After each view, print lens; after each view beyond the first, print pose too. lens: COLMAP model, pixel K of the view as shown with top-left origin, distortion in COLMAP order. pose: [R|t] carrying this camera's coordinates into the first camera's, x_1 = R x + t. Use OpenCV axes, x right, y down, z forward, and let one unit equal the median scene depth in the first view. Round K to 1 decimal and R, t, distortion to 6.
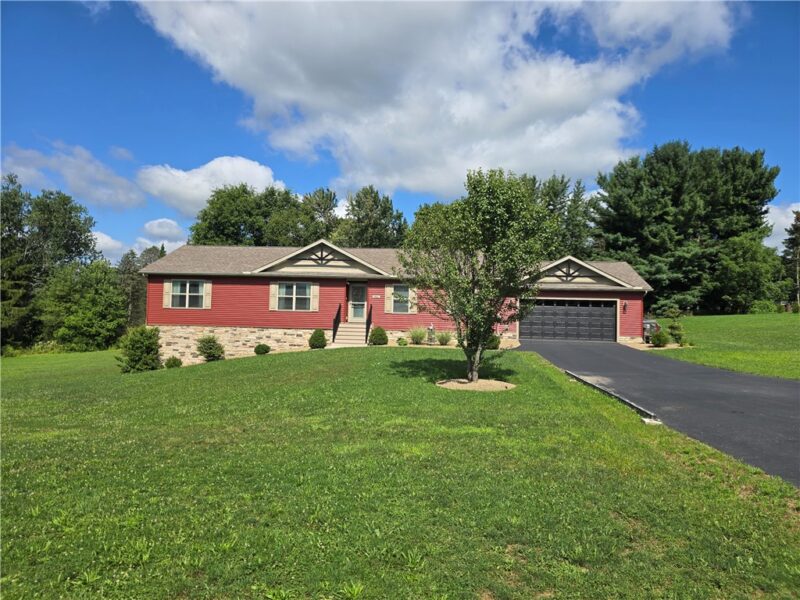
lens RADIAL K [[536.7, 0, 400.0], [0, 536.7, 300.0], [0, 0, 1]] dist [0.069498, -0.000840]
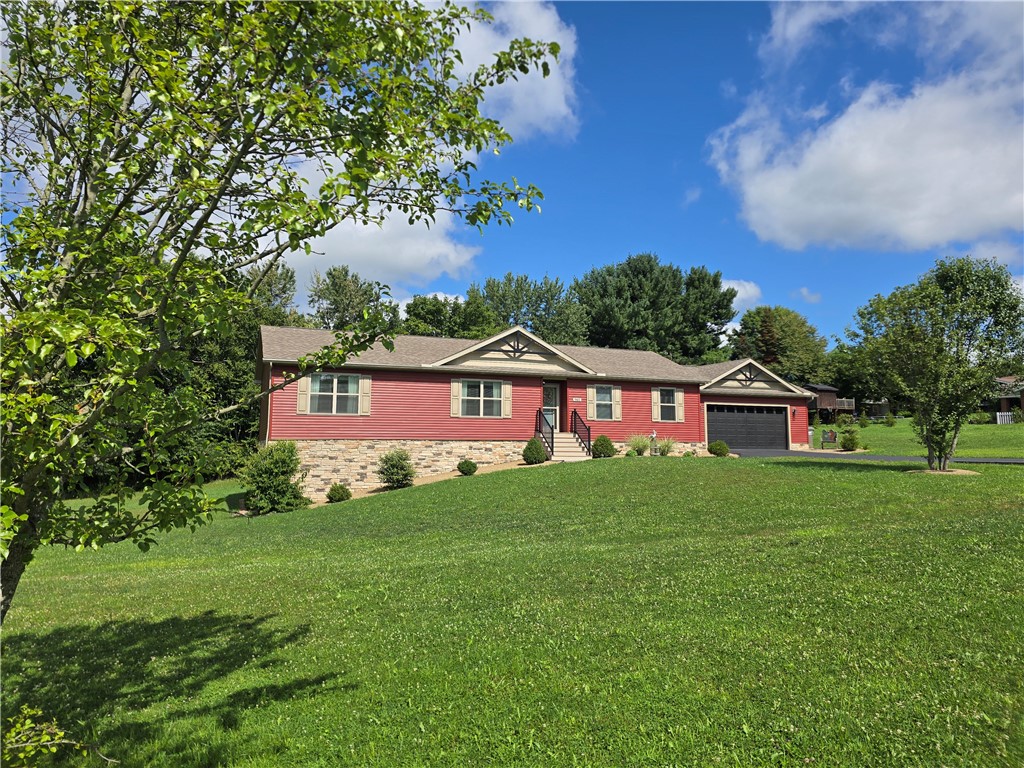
lens RADIAL K [[687.0, 0, 512.0], [0, 687.0, 384.0], [0, 0, 1]] dist [0.069498, -0.000840]
pose [[0.894682, 0.020755, 0.446221, -0.591528], [0.009617, 0.997793, -0.065694, 0.037121], [-0.446600, 0.063066, 0.892509, 0.111944]]
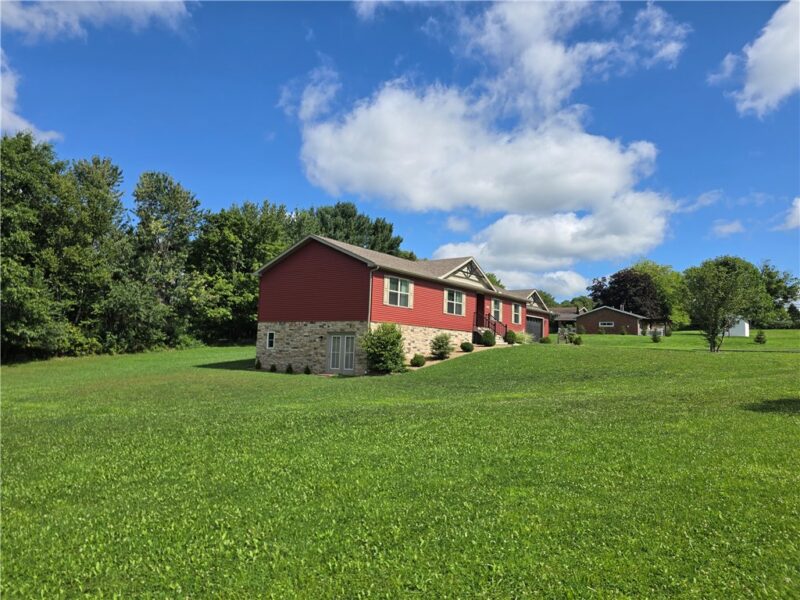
lens RADIAL K [[536.7, 0, 400.0], [0, 536.7, 300.0], [0, 0, 1]] dist [0.069498, -0.000840]
pose [[0.539530, 0.075260, 0.838596, -1.228317], [-0.036836, 0.997153, -0.065791, 0.068483], [-0.841160, 0.004605, 0.540767, 0.473262]]
